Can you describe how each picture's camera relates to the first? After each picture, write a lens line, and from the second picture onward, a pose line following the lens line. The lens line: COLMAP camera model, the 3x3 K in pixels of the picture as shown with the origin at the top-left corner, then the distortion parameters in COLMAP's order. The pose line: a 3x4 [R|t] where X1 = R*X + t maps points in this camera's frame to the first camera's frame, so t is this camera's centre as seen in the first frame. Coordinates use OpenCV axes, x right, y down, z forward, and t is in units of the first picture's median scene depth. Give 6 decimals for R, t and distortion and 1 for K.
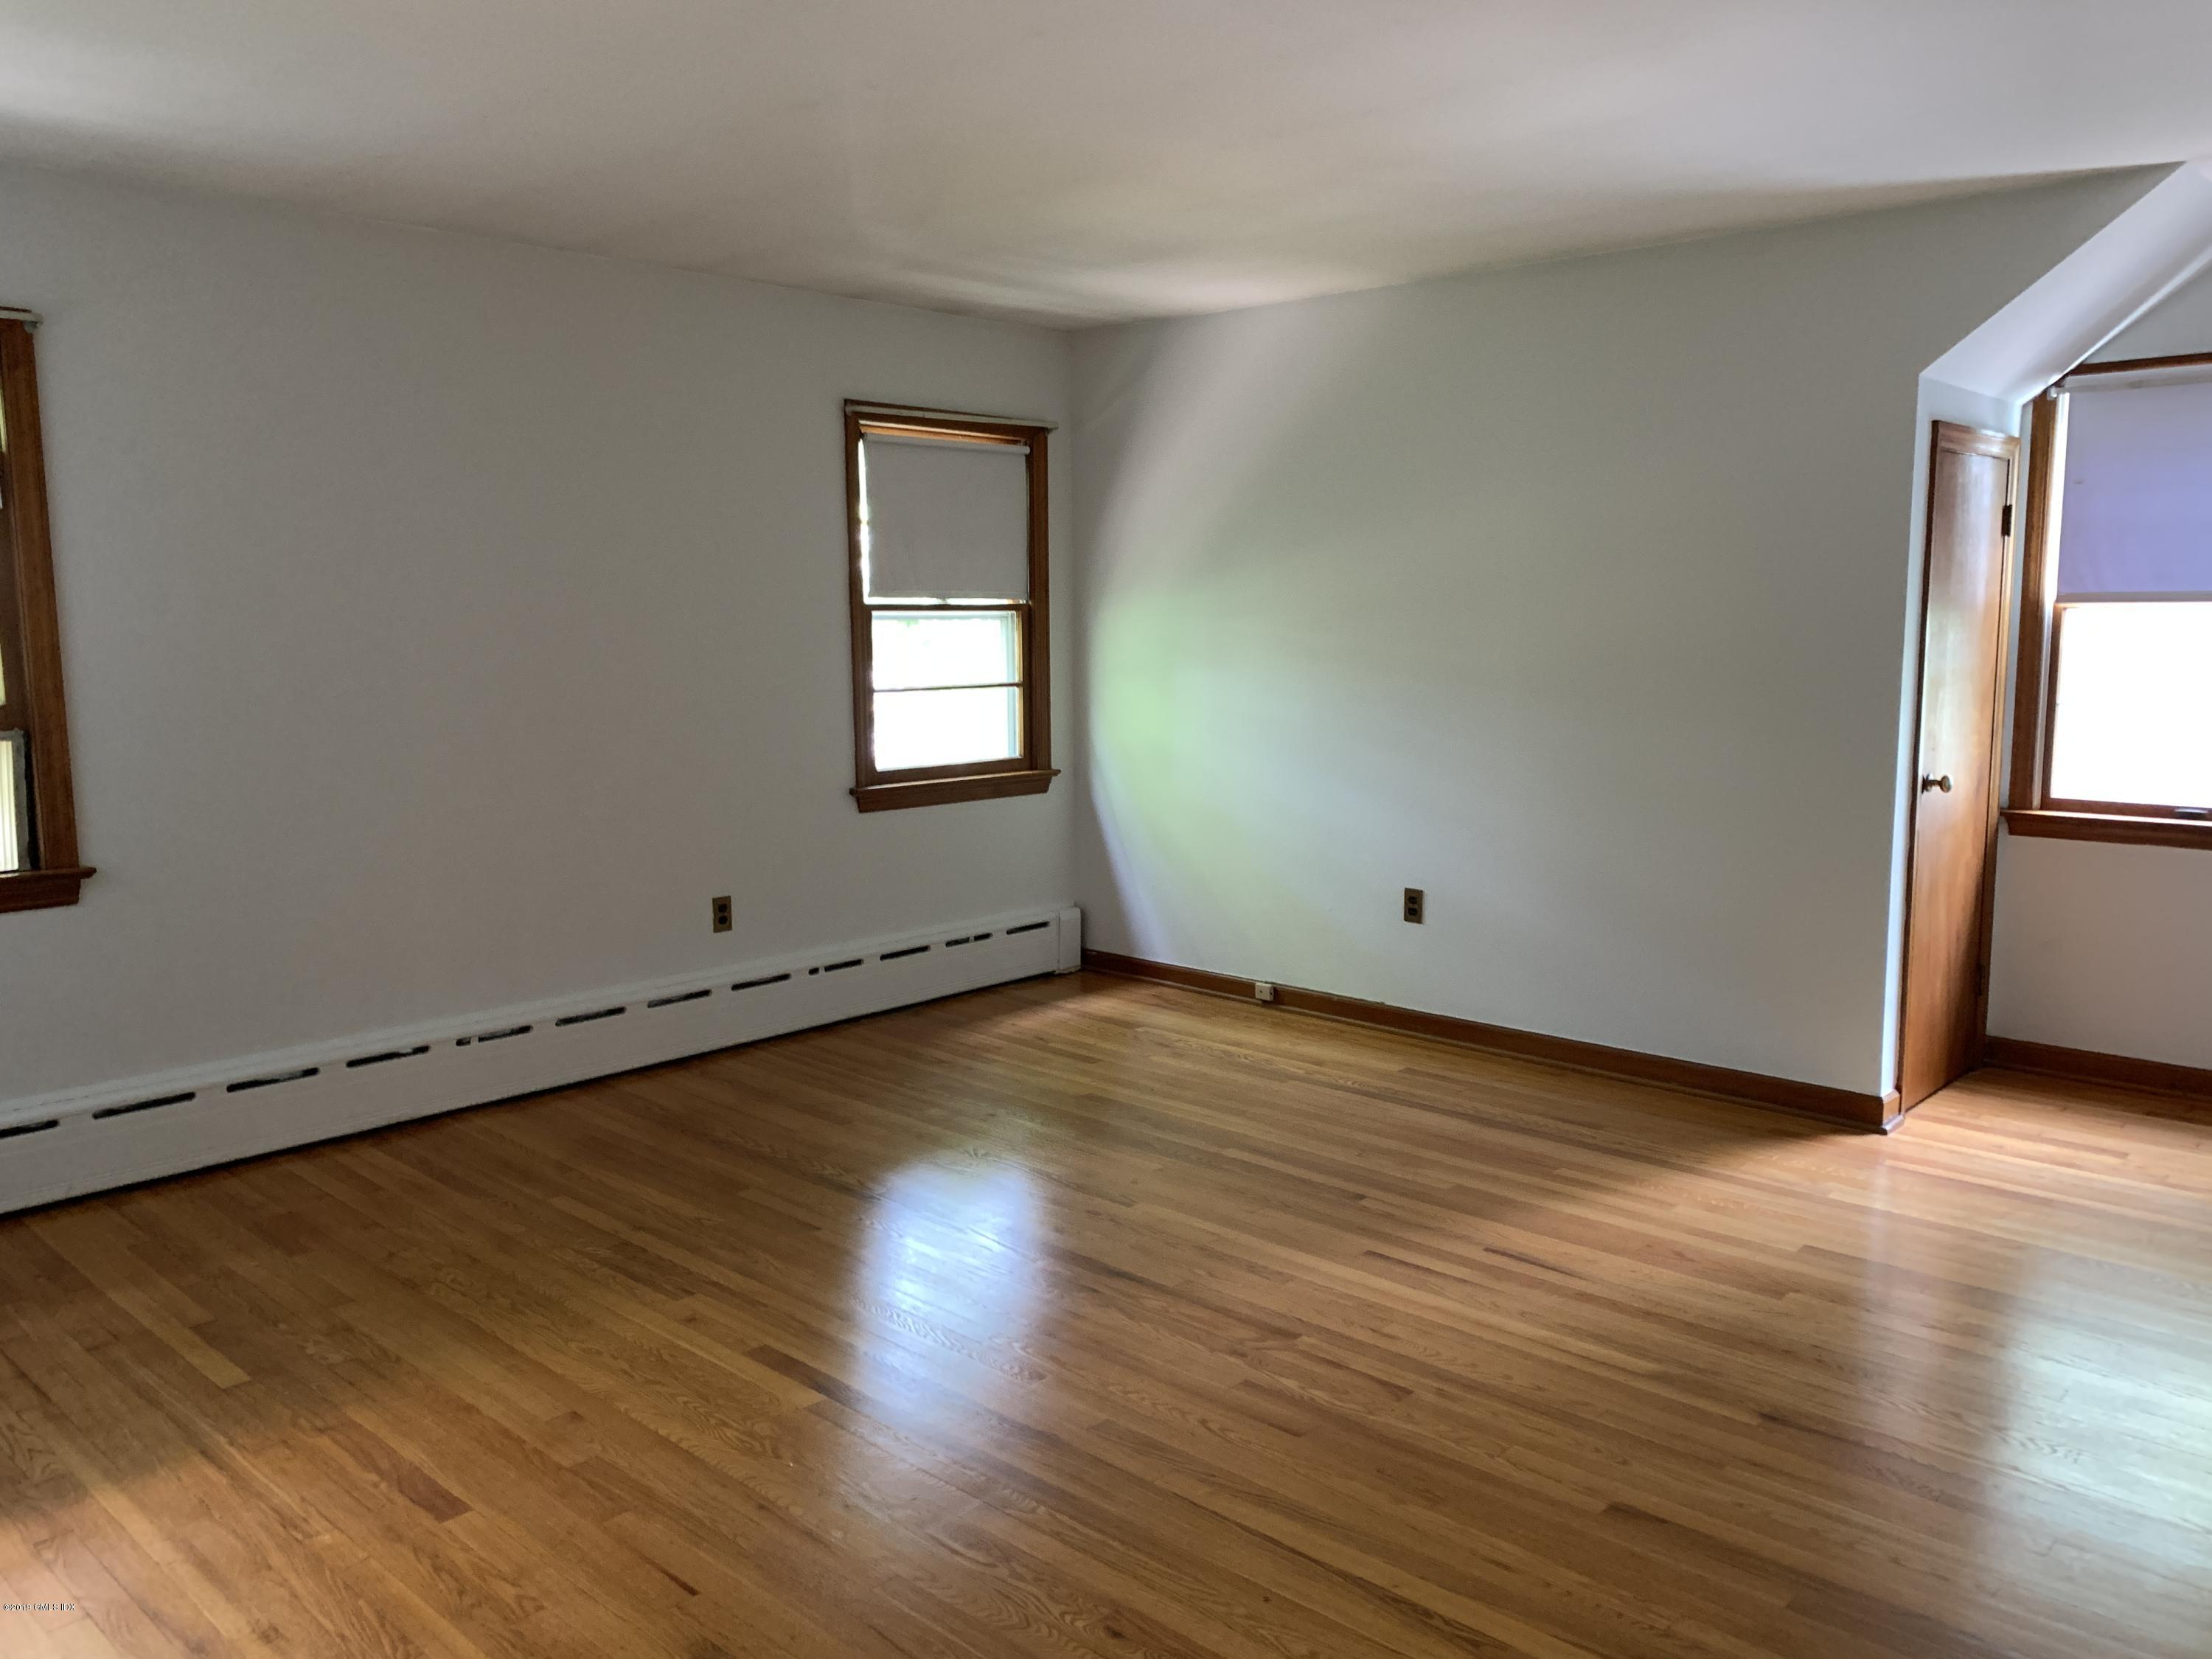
lens RADIAL K [[1682.4, 0, 1104.2], [0, 1682.4, 830.1], [0, 0, 1]] dist [0.069412, -0.094470]
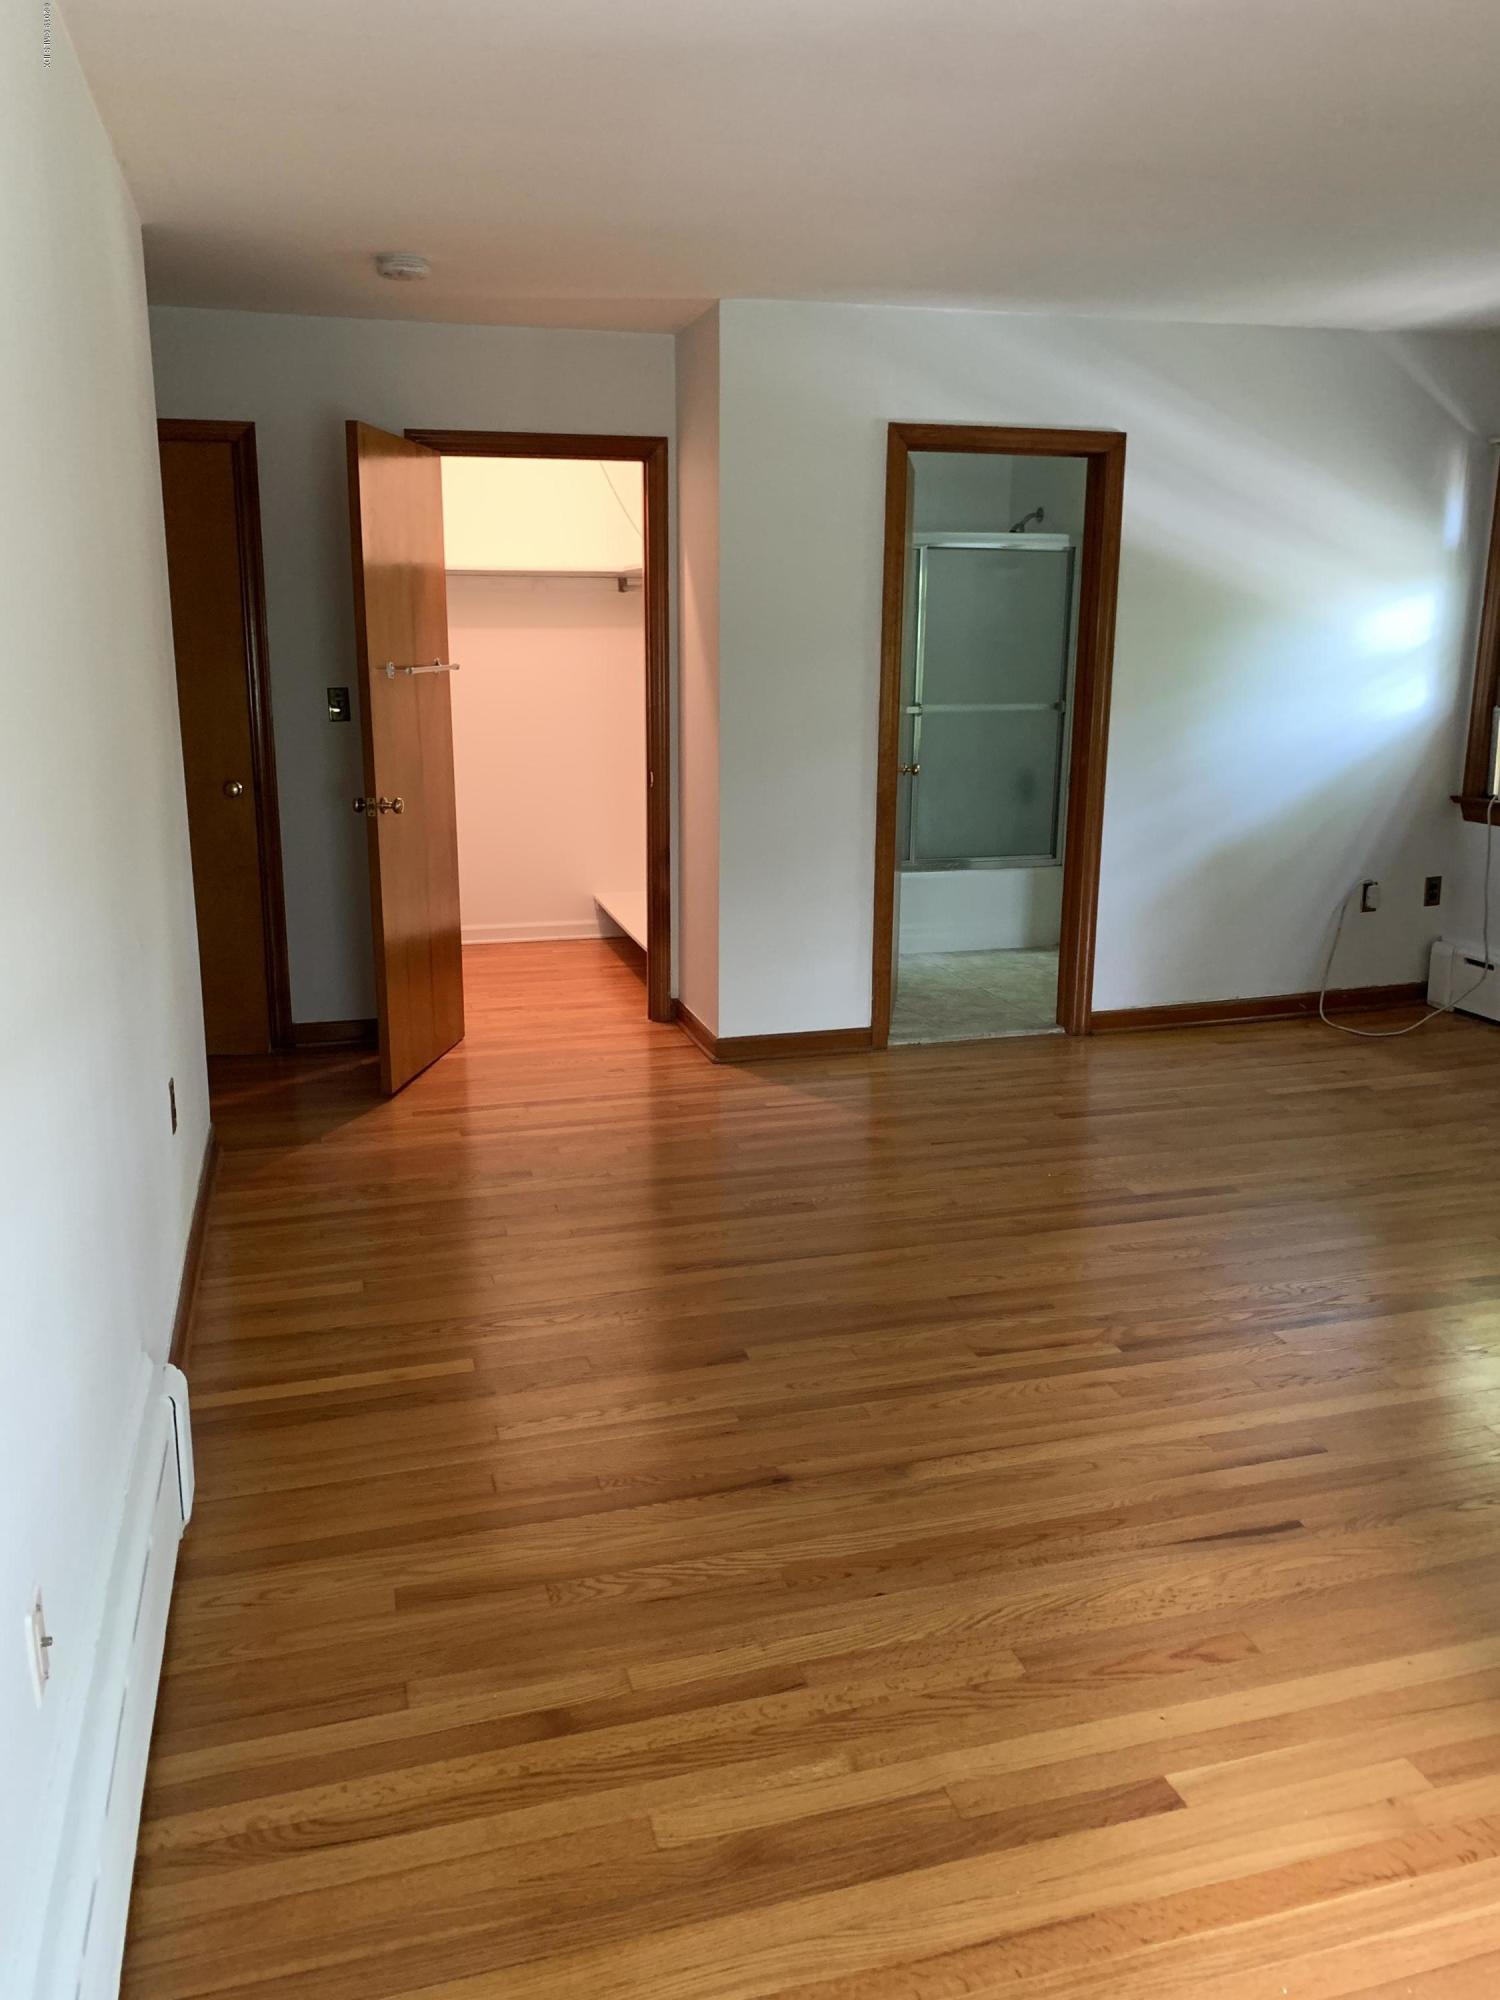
lens RADIAL K [[1521.2, 0, 749.0], [0, 1521.2, 997.5], [0, 0, 1]] dist [0.069412, -0.094470]
pose [[-0.518153, 0.201993, -0.831094, 0.990073], [-0.108475, 0.948345, 0.298120, -0.160062], [0.848381, 0.244625, -0.469476, 1.228772]]
